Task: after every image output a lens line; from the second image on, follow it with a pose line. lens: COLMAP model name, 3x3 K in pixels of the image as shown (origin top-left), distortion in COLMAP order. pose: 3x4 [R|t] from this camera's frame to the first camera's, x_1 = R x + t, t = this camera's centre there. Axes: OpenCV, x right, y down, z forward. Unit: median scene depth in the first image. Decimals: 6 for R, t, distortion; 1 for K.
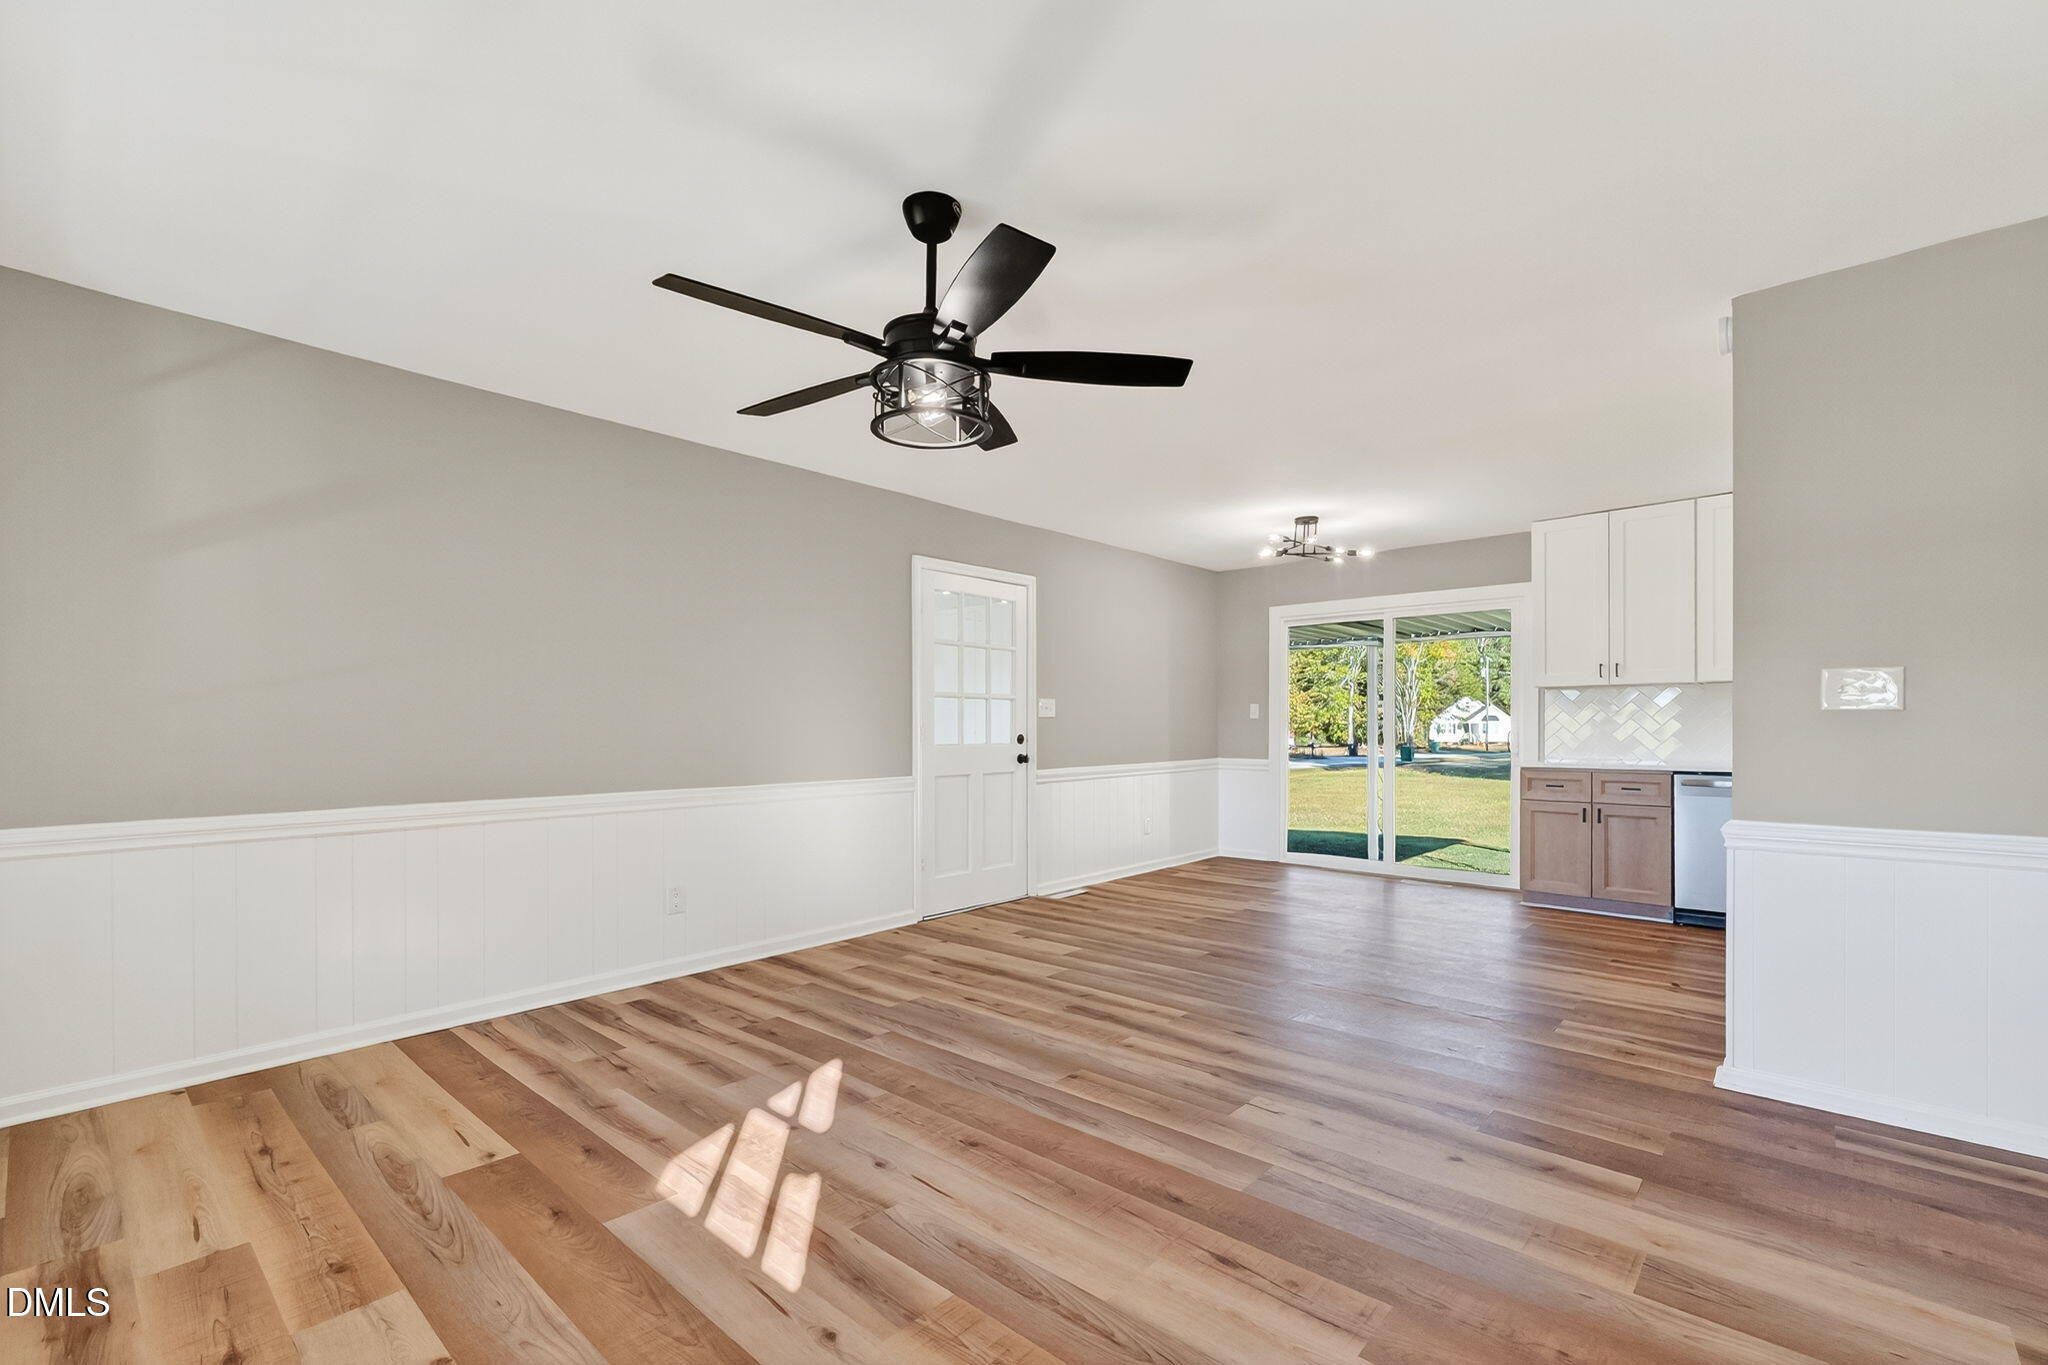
lens RADIAL K [[881.1, 0, 1022.5], [0, 881.1, 726.7], [0, 0, 1]] dist [0.000866, -0.000093]
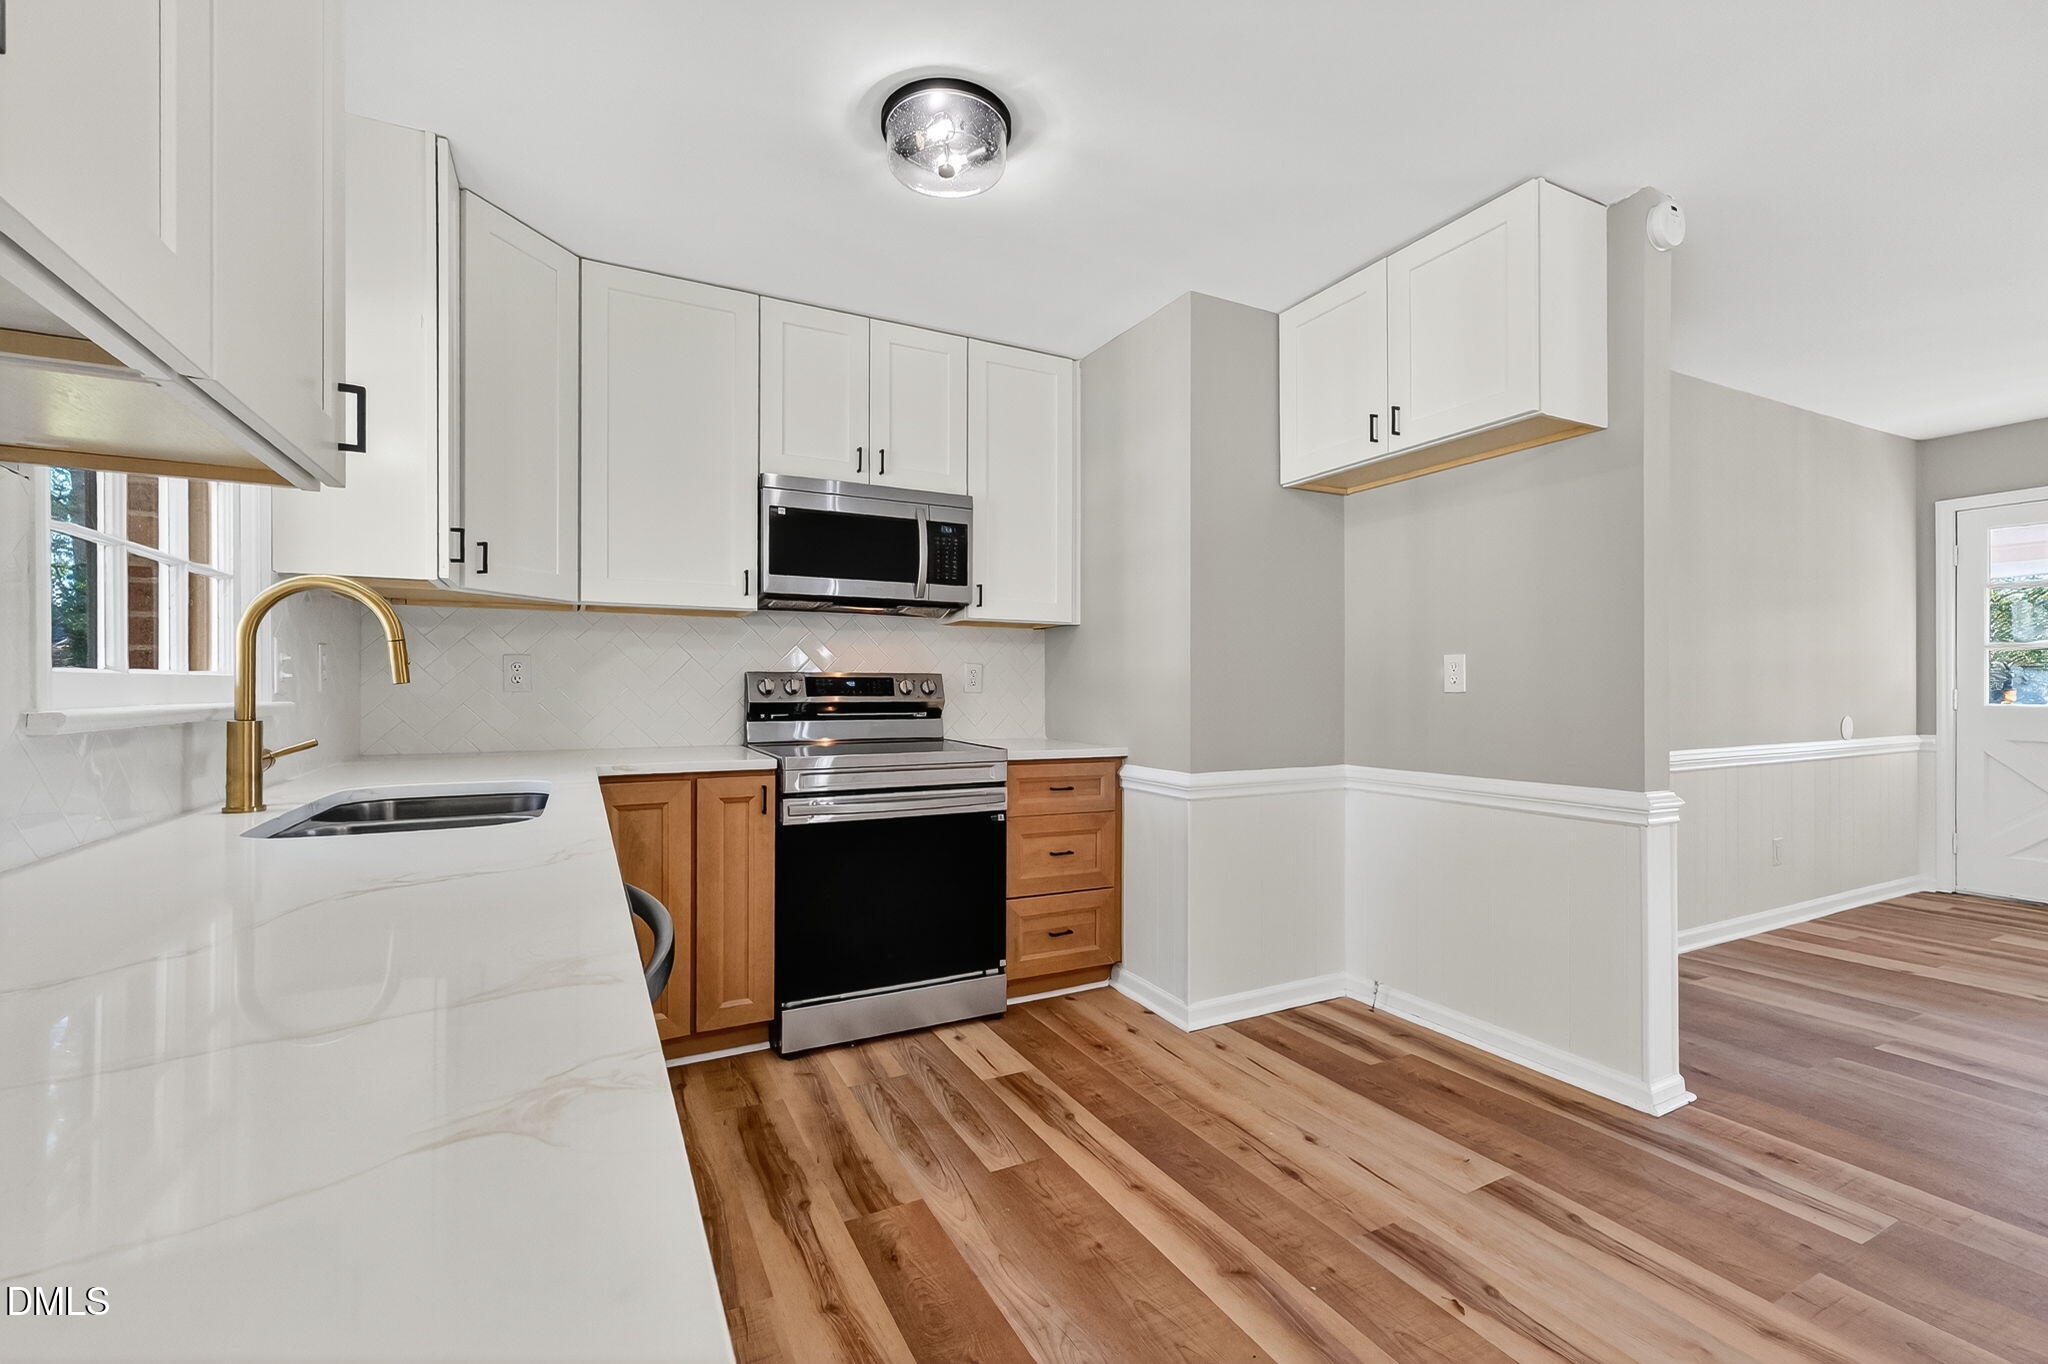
lens RADIAL K [[866.4, 0, 1026.3], [0, 866.4, 690.6], [0, 0, 1]] dist [0.003396, 0.000679]
pose [[-0.936319, 0.005215, 0.351112, 0.822689], [0.005900, 0.999982, 0.000882, 0.002725], [-0.351101, 0.002897, -0.936333, 1.520134]]
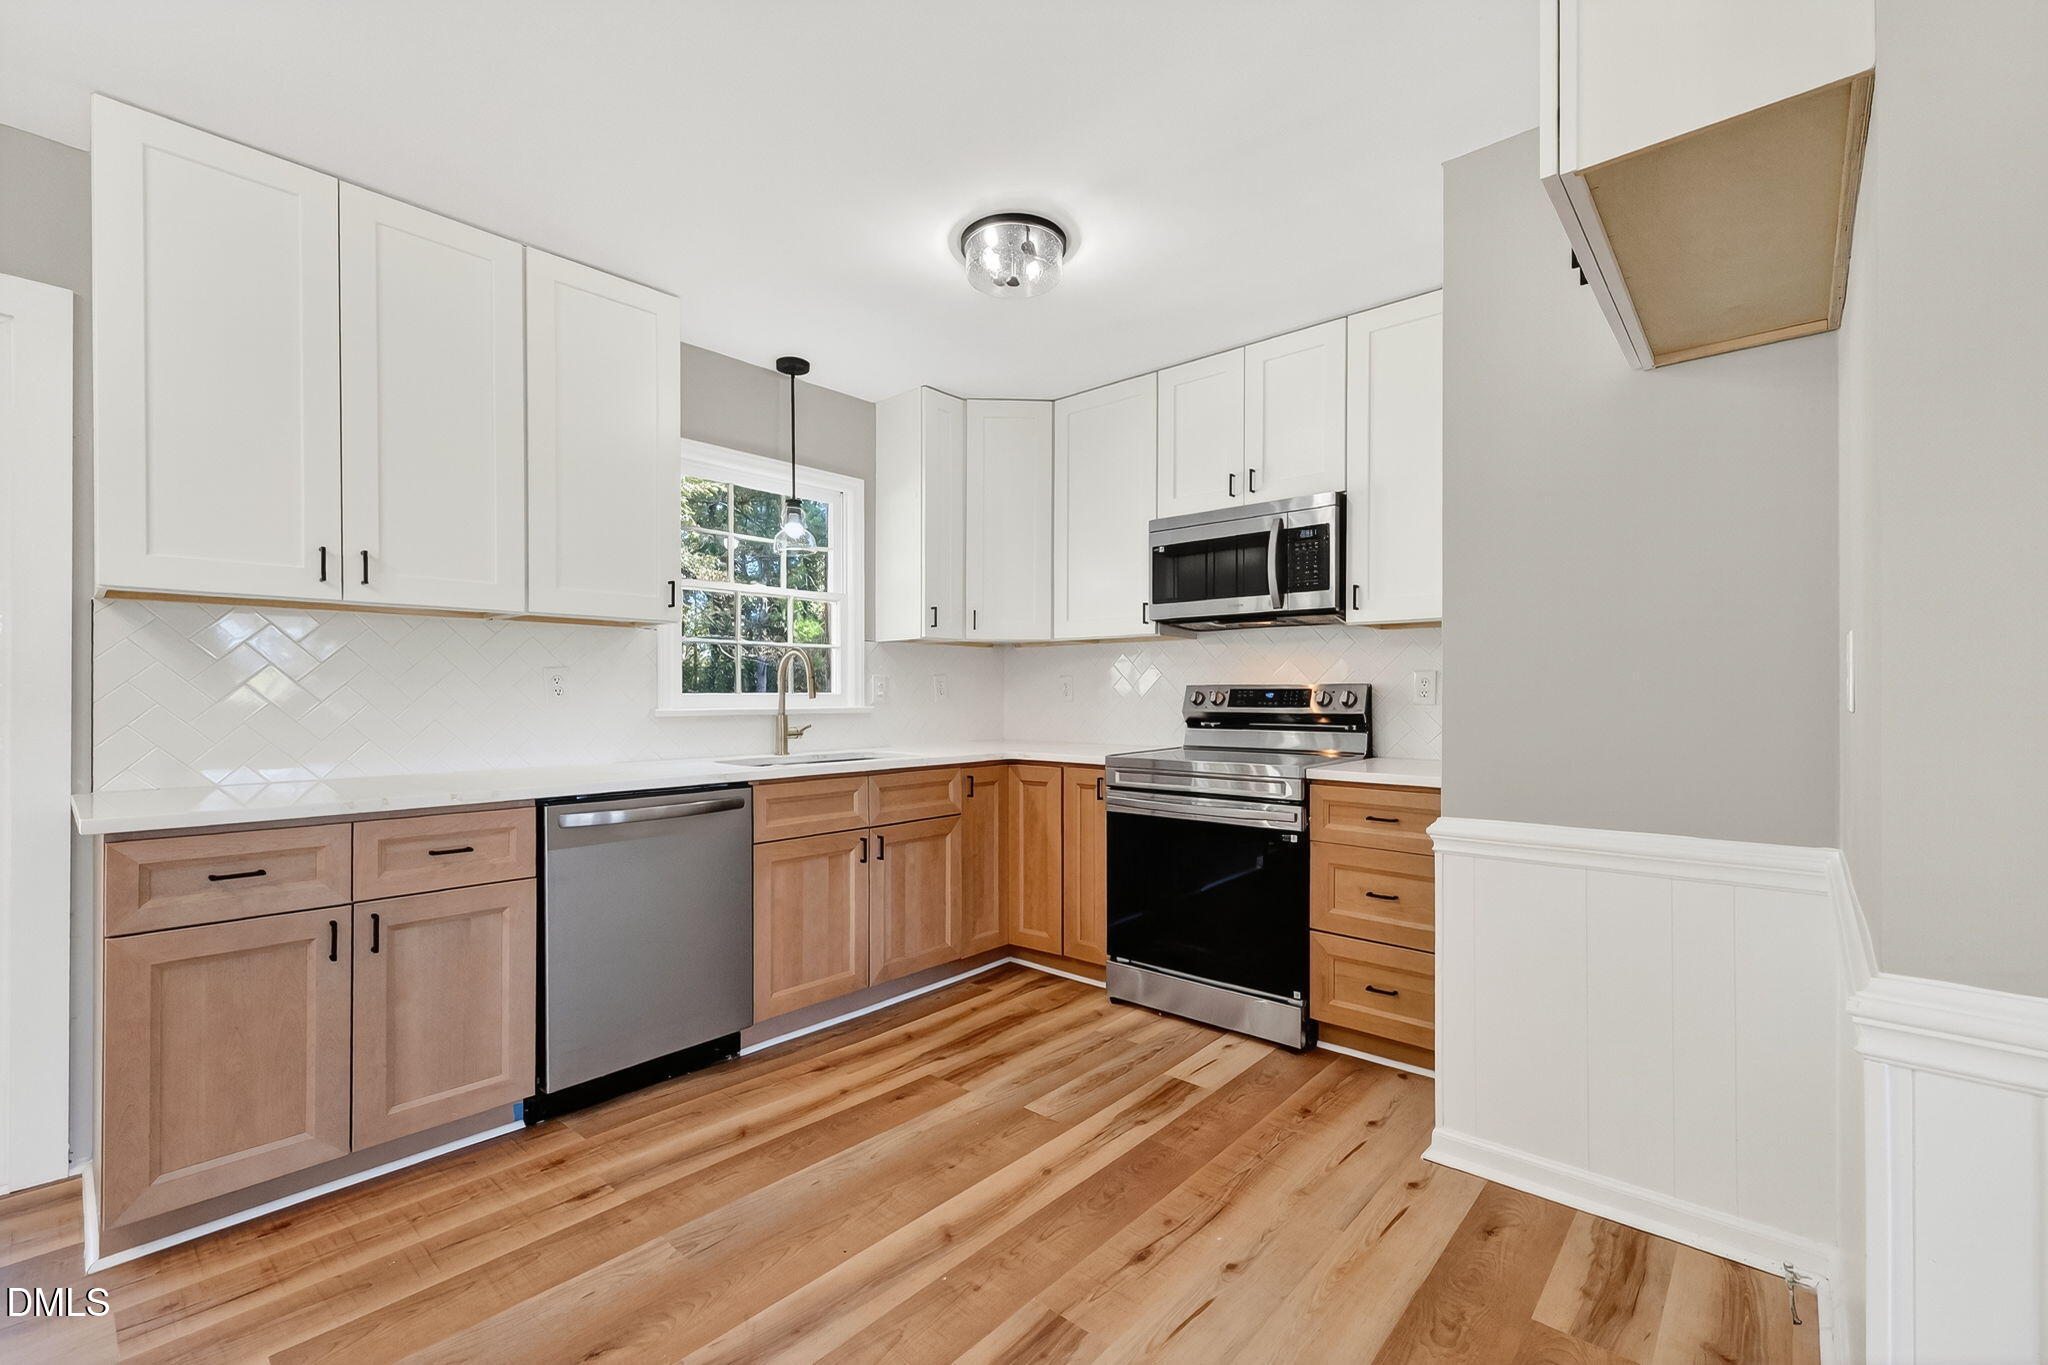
lens RADIAL K [[866.4, 0, 1026.3], [0, 866.4, 691.1], [0, 0, 1]] dist [0.003396, 0.000679]
pose [[-0.014225, 0.011462, 0.999833, 0.380505], [0.004242, 0.999926, -0.011403, 0.000662], [-0.999890, 0.004079, -0.014272, 1.022588]]
